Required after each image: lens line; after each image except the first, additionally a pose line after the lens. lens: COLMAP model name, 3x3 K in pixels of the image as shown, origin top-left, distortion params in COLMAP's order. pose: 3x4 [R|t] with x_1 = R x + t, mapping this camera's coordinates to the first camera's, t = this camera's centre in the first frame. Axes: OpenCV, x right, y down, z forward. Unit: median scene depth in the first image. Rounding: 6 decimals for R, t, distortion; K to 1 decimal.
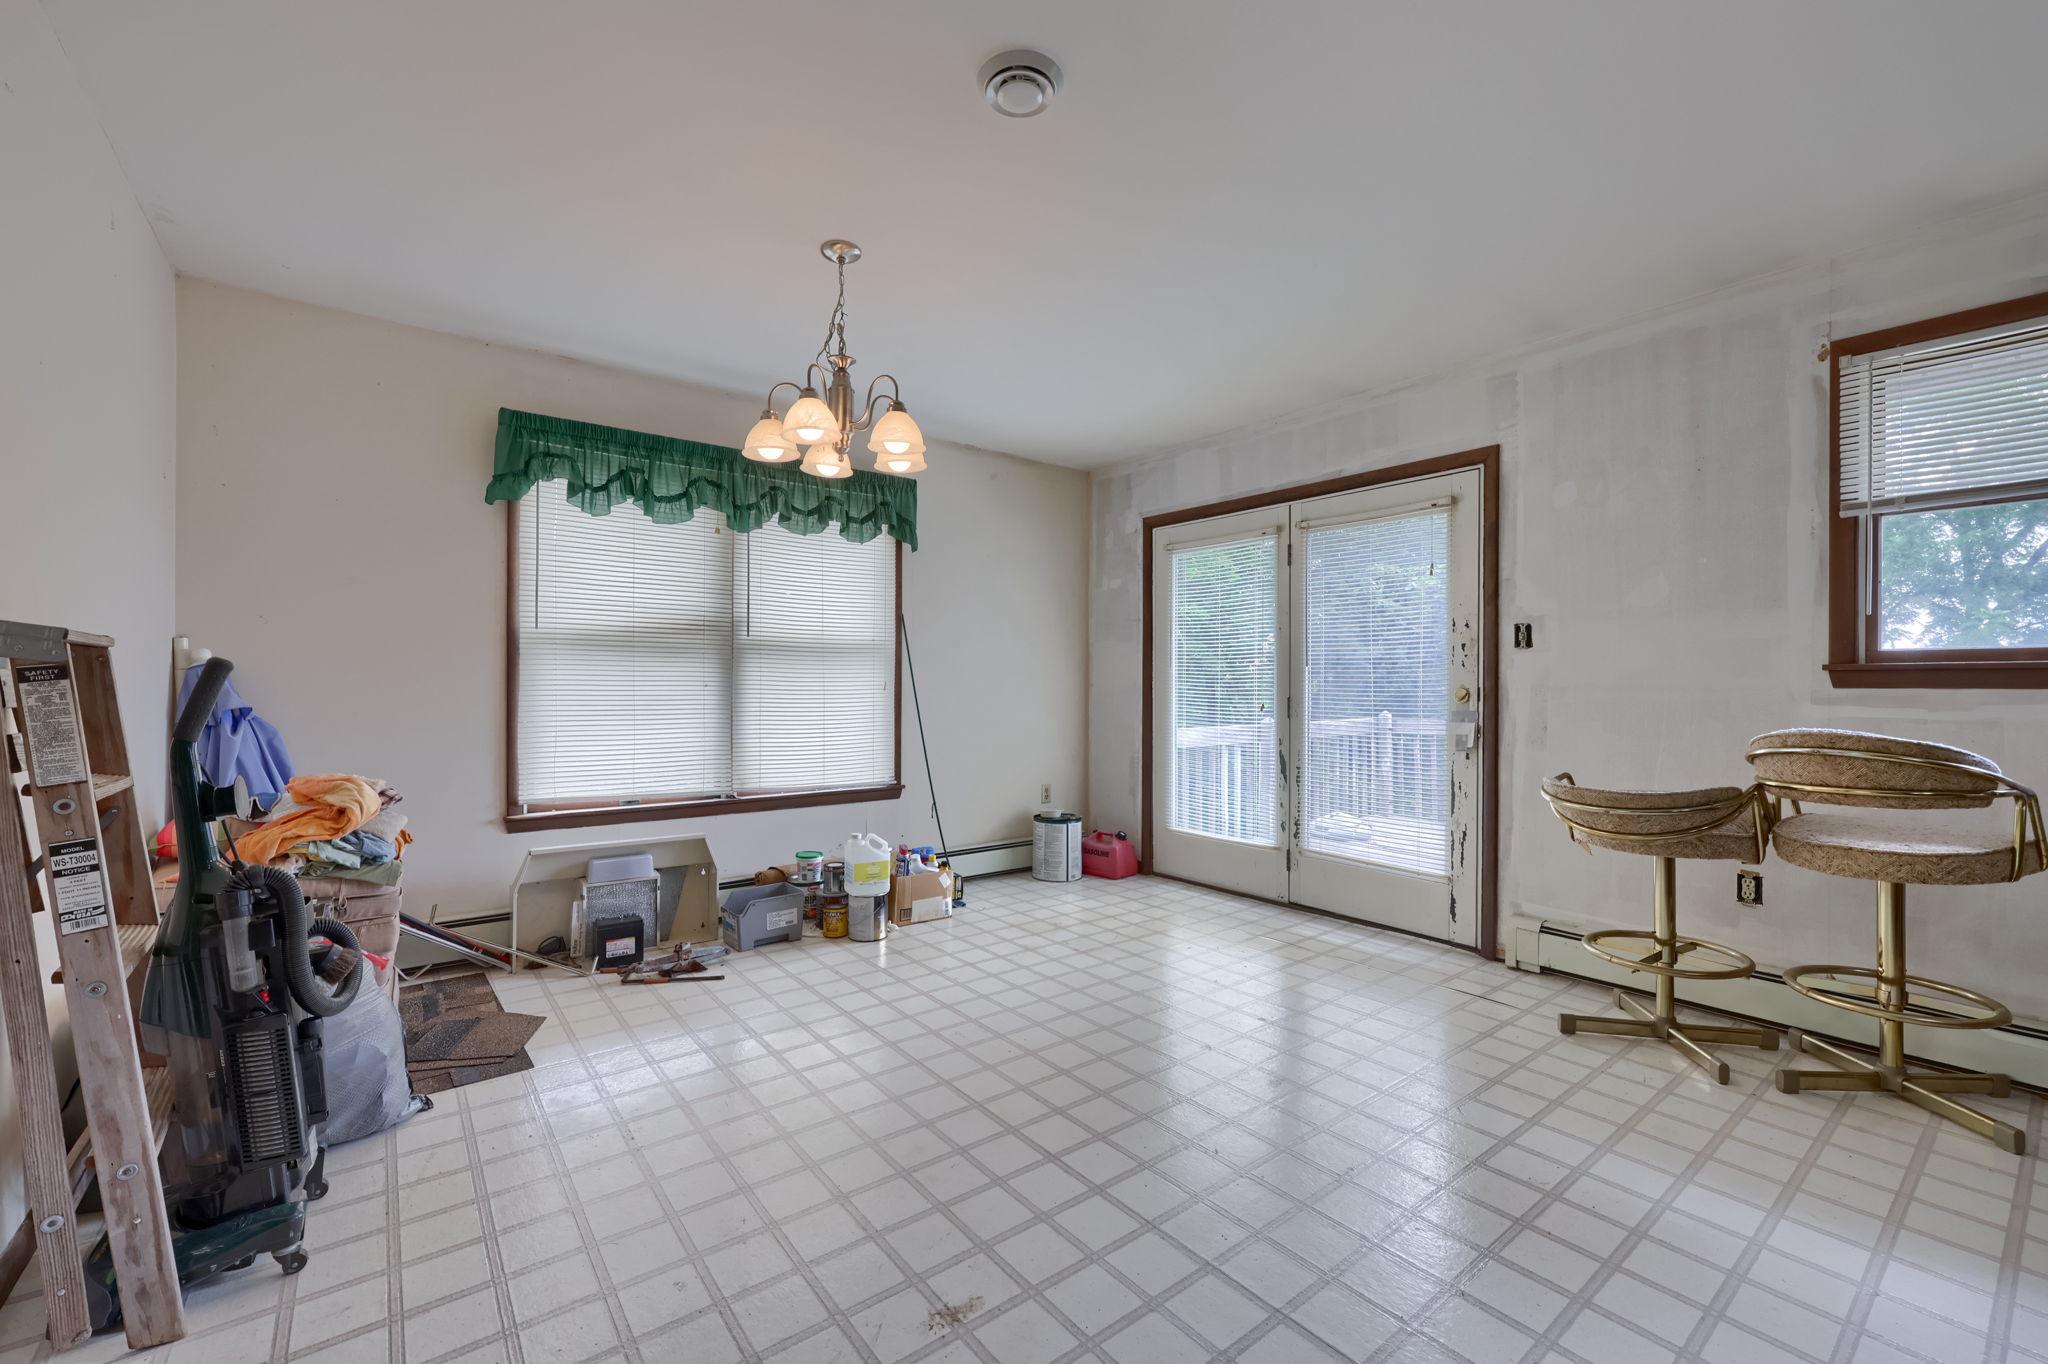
lens RADIAL K [[834.1, 0, 1019.4], [0, 834.1, 689.2], [0, 0, 1]] dist [-0.002049, -0.000185]
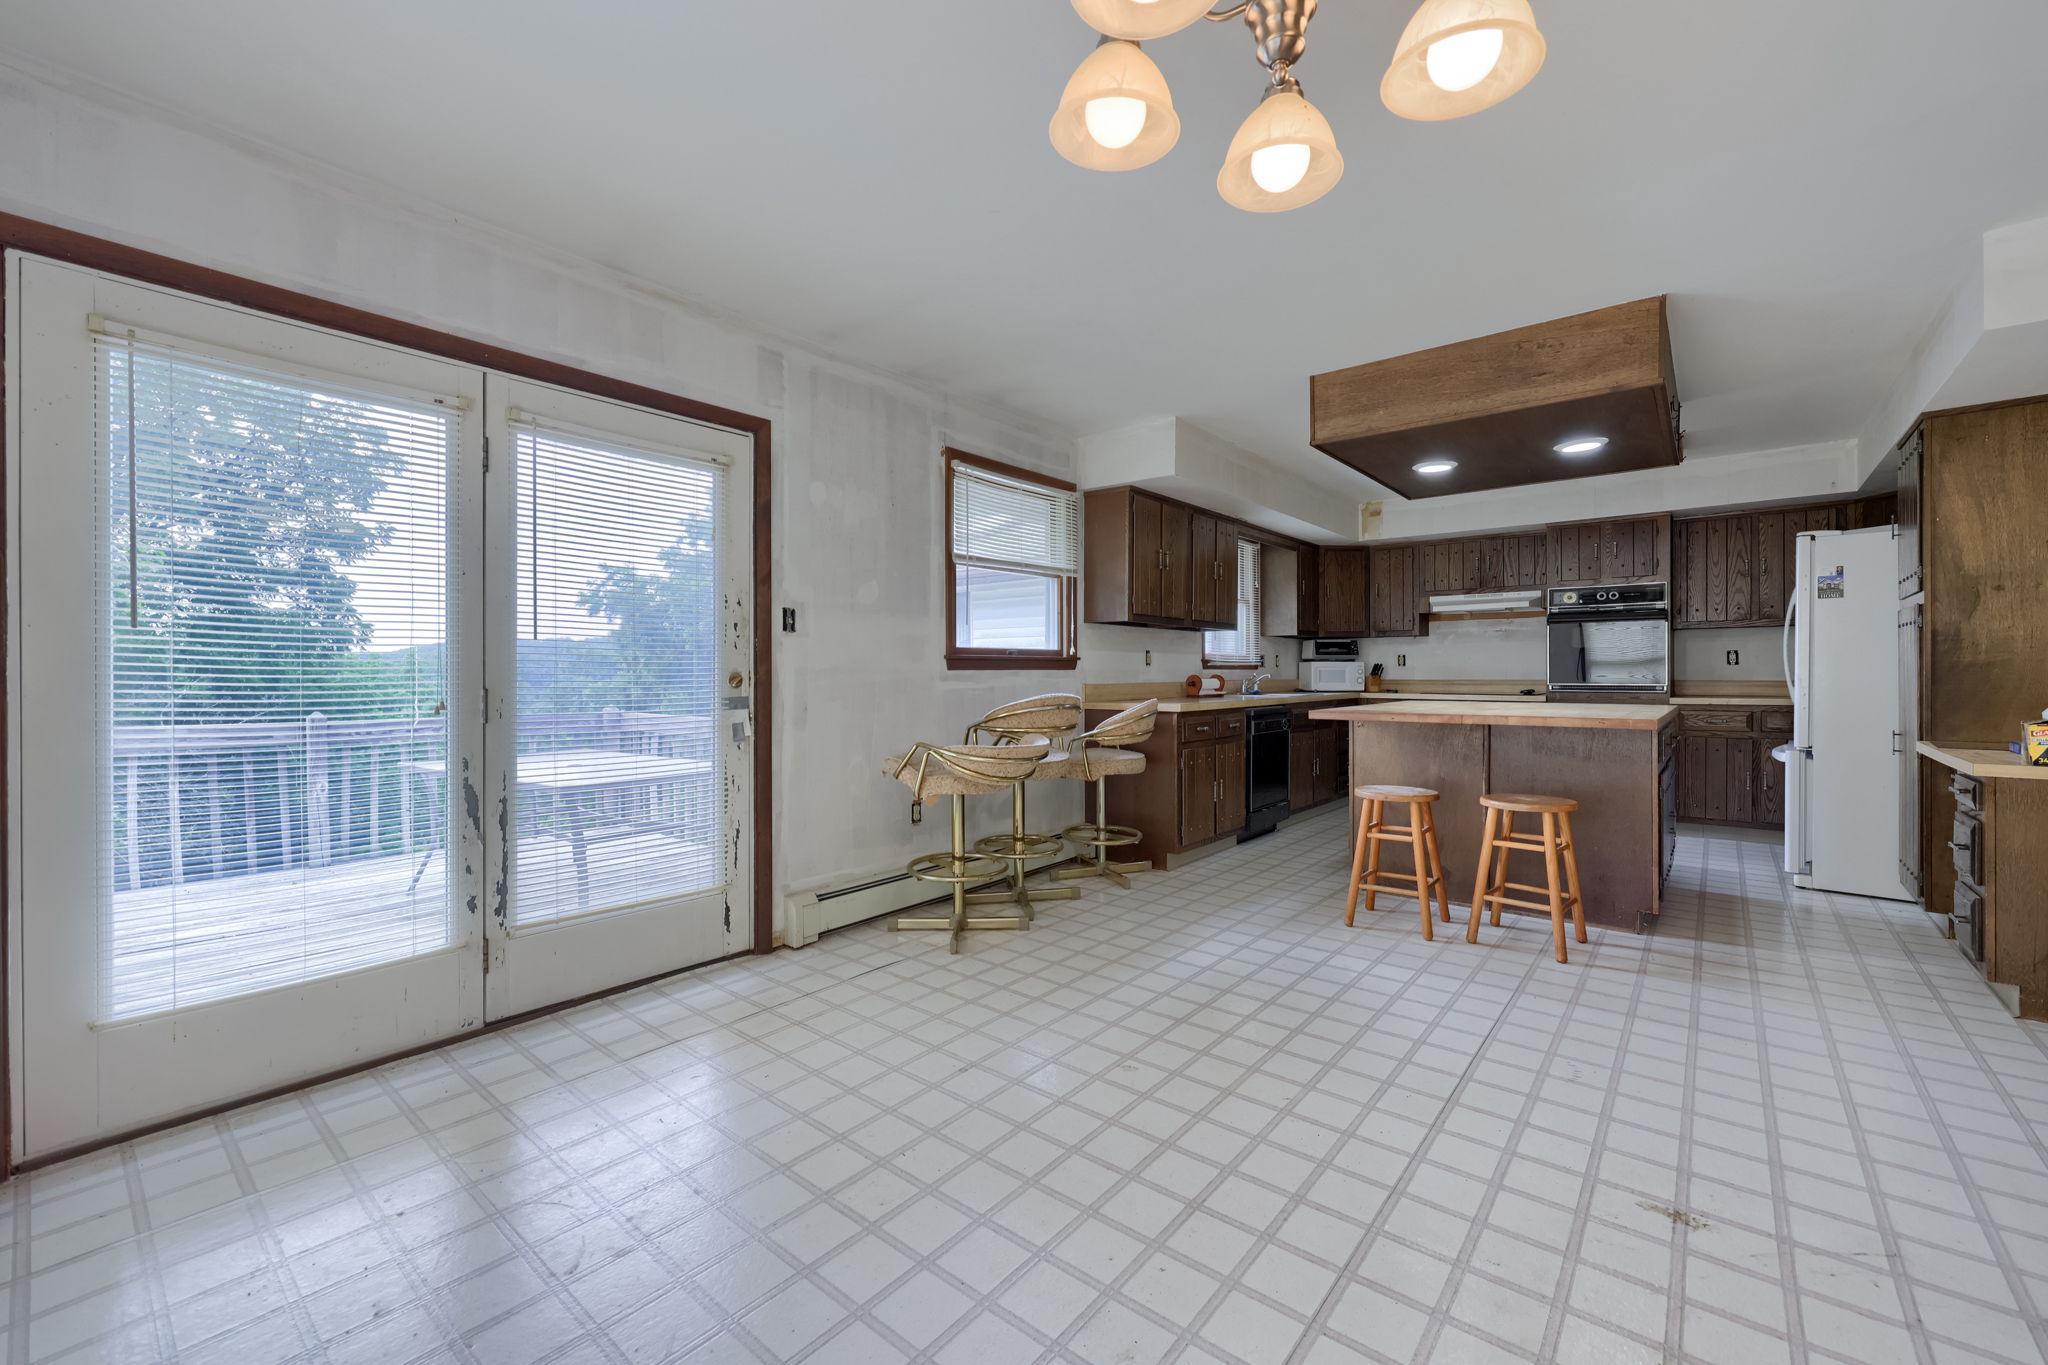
lens RADIAL K [[828.7, 0, 1019.2], [0, 828.7, 679.0], [0, 0, 1]] dist [0.000631, 0.000017]
pose [[-0.211398, -0.012869, 0.977315, -0.425326], [0.006286, 0.999875, 0.014525, -0.004861], [-0.977380, 0.009214, -0.211291, 0.905348]]
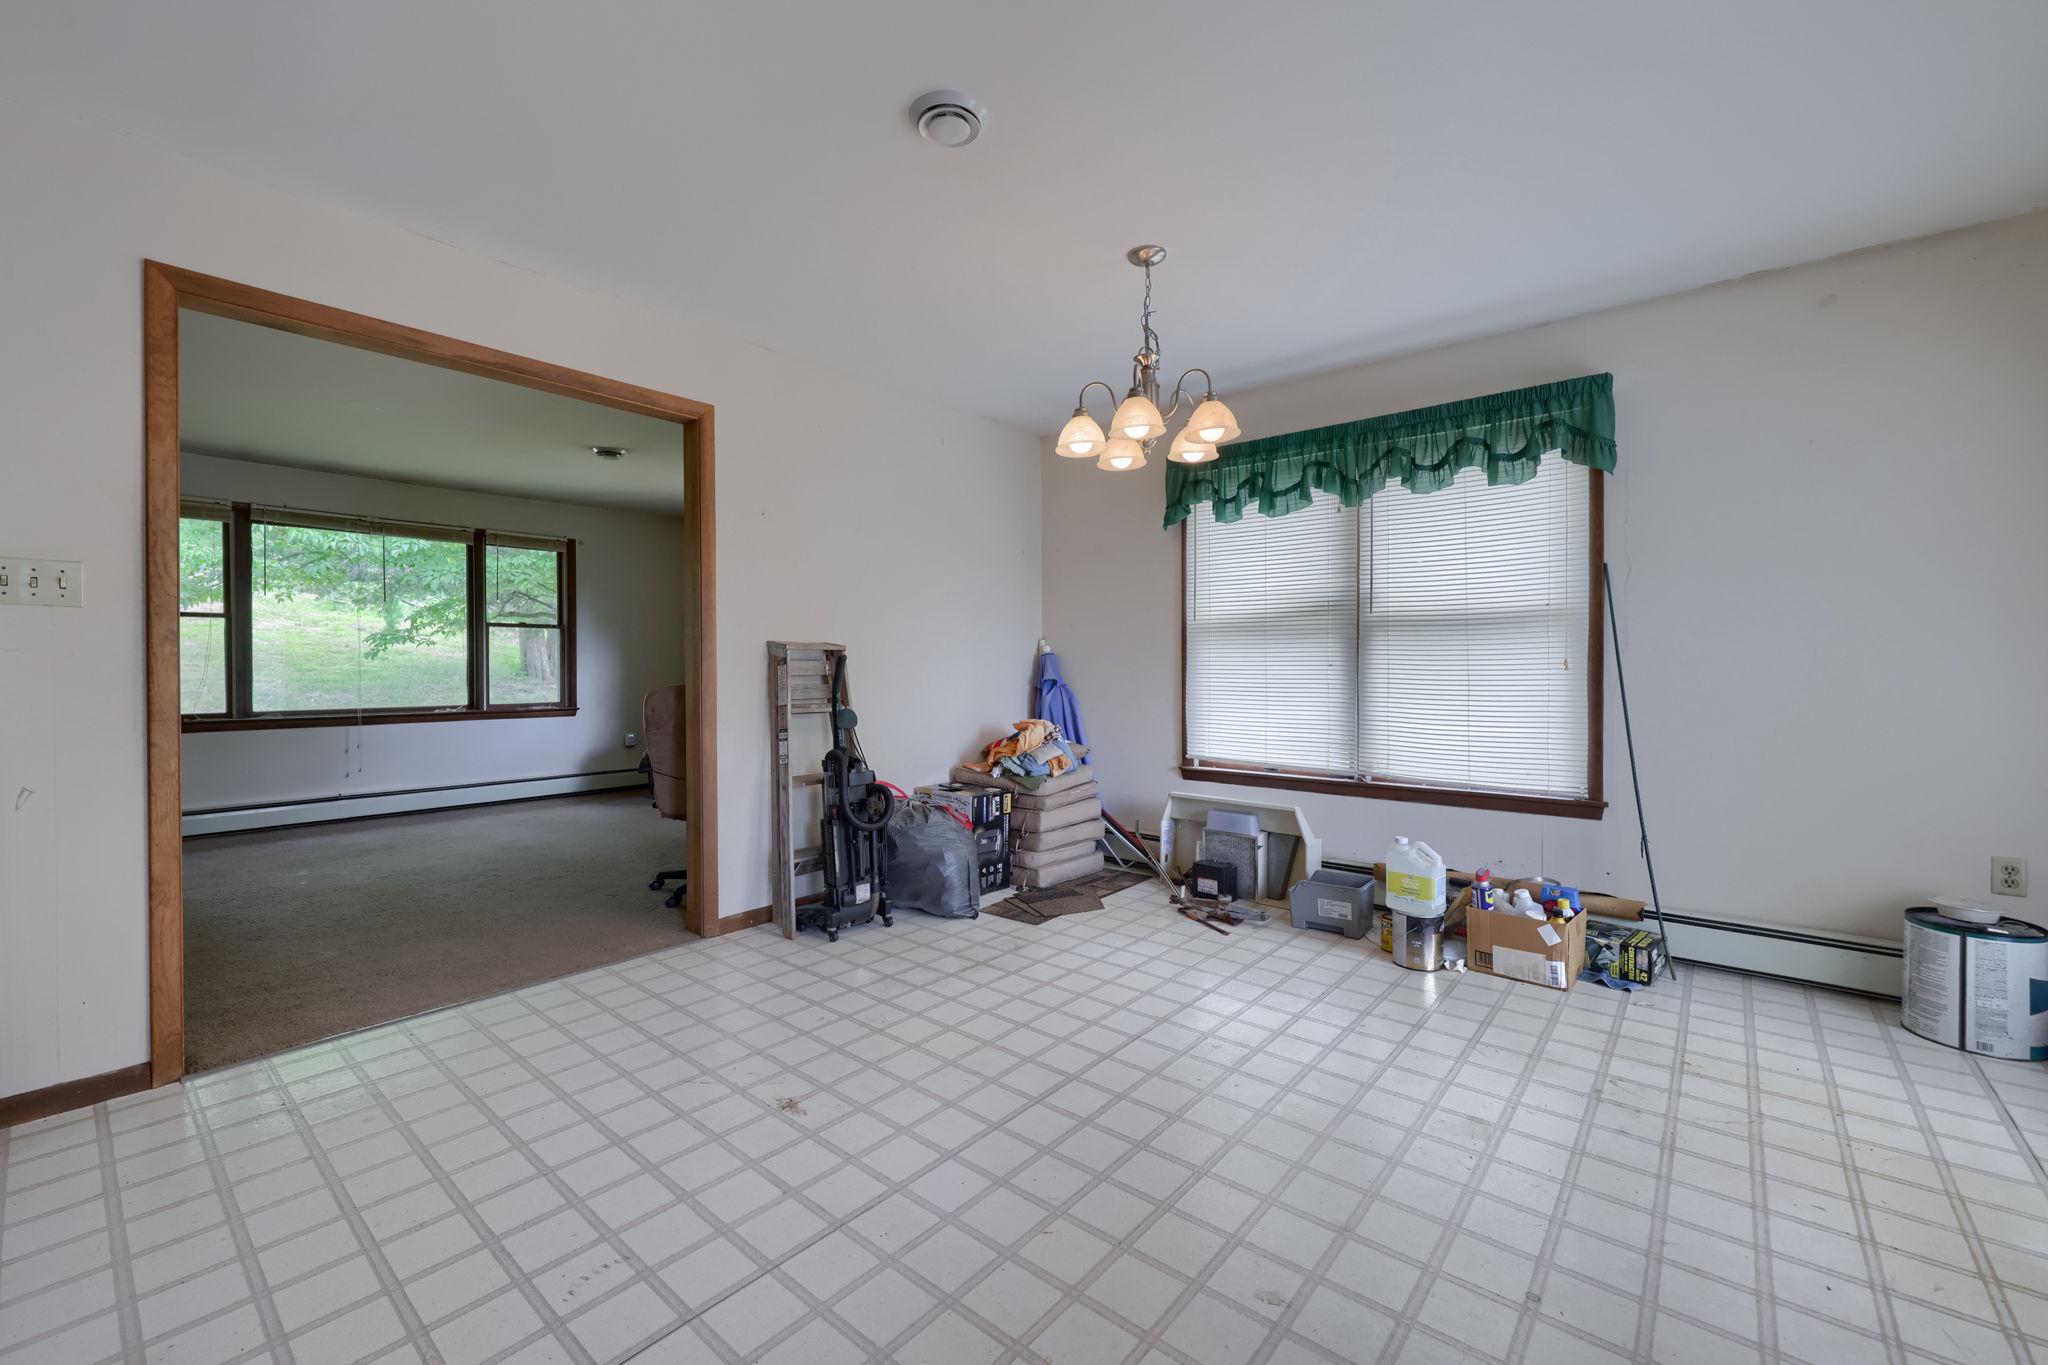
lens RADIAL K [[828.7, 0, 1019.2], [0, 828.7, 679.0], [0, 0, 1]] dist [0.000631, 0.000017]
pose [[0.204789, 0.009676, -0.978758, 0.599389], [-0.000682, 0.999952, 0.009742, 0.002608], [0.978806, -0.001328, 0.204785, 0.475894]]
